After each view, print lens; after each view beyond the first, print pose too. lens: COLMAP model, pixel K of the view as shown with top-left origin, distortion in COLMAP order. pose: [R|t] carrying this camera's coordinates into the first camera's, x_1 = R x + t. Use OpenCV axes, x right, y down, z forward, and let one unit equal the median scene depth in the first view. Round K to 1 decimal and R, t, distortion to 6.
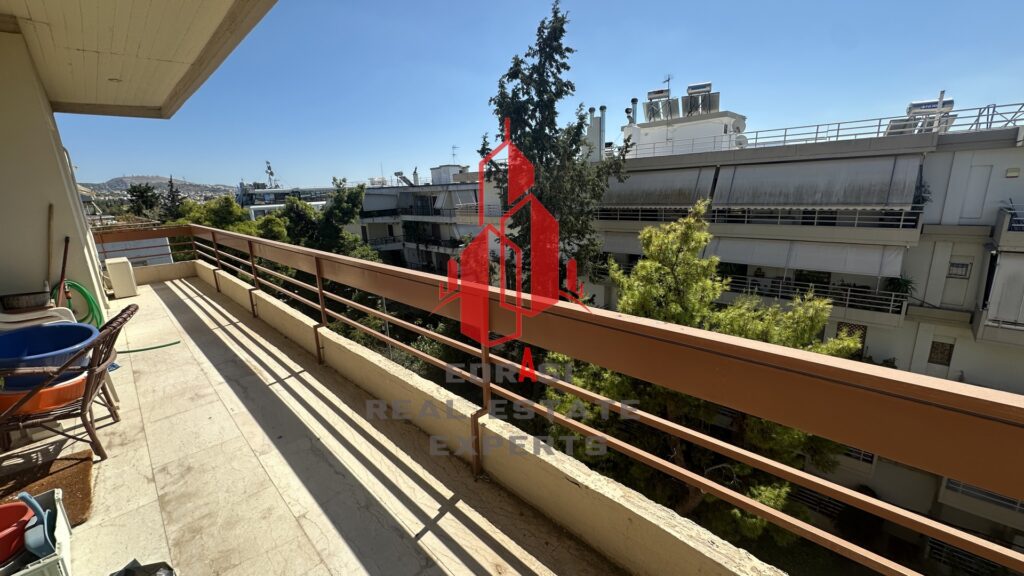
lens RADIAL K [[408.8, 0, 512.7], [0, 408.8, 285.5], [0, 0, 1]] dist [-0.001635, 0.000478]
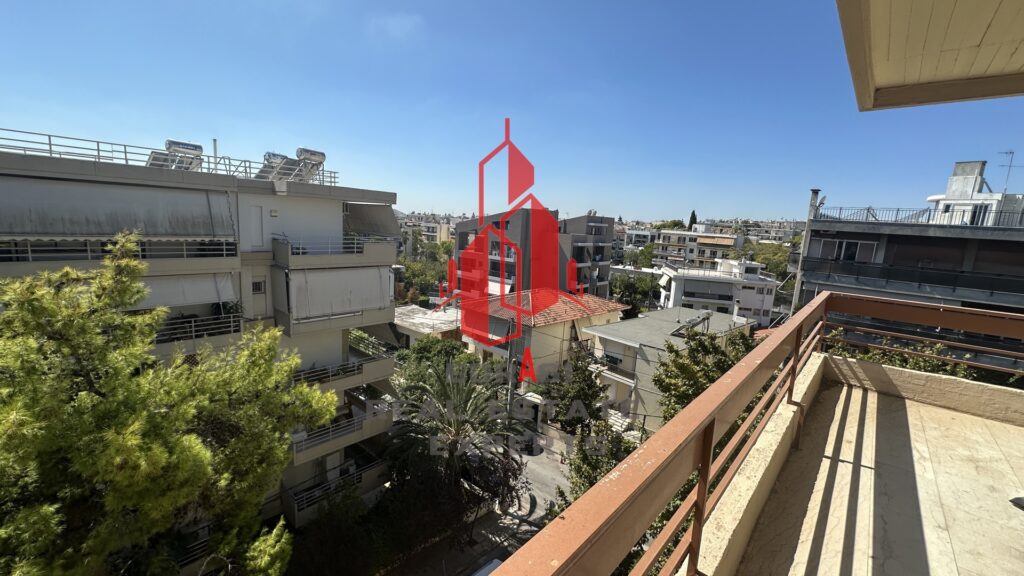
lens RADIAL K [[408.8, 0, 512.6], [0, 408.8, 286.6], [0, 0, 1]] dist [-0.001635, 0.000478]
pose [[-0.050139, -0.122467, 0.991205, -0.180445], [0.179623, 0.975165, 0.129571, -0.058804], [-0.982457, 0.184539, -0.026896, 0.249094]]
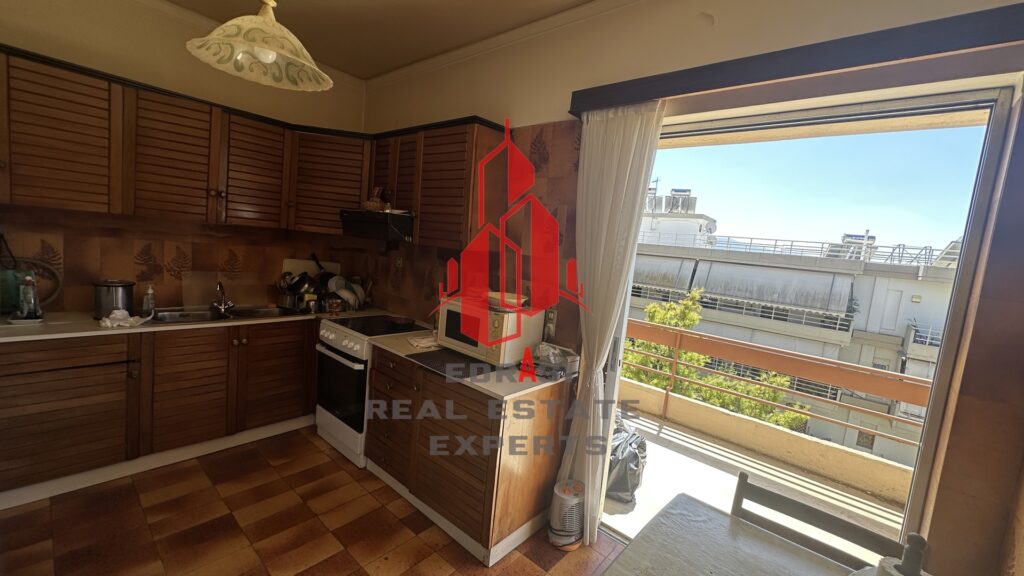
lens RADIAL K [[408.8, 0, 512.4], [0, 408.8, 286.0], [0, 0, 1]] dist [-0.001635, 0.000478]
pose [[0.986822, 0.137129, 0.085901, -0.145787], [-0.124197, 0.982170, -0.141128, 0.024501], [-0.103722, 0.128599, 0.986258, -0.137951]]
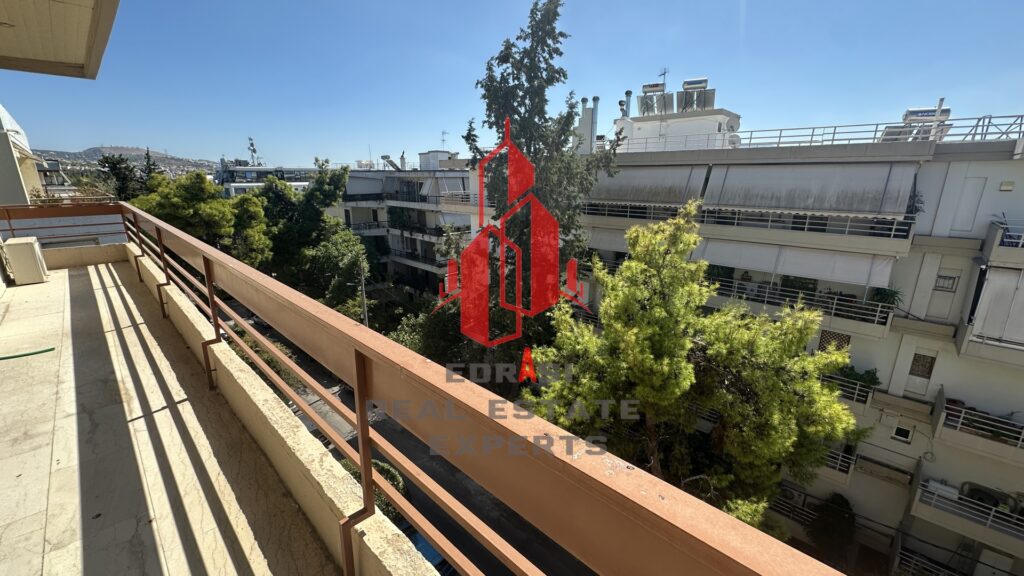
lens RADIAL K [[408.8, 0, 512.6], [0, 408.8, 285.7], [0, 0, 1]] dist [-0.001635, 0.000478]
pose [[0.998755, 0.039340, 0.030662, 0.017391], [-0.040065, 0.998923, 0.023404, -0.011381], [-0.029708, -0.024603, 0.999256, 0.043512]]
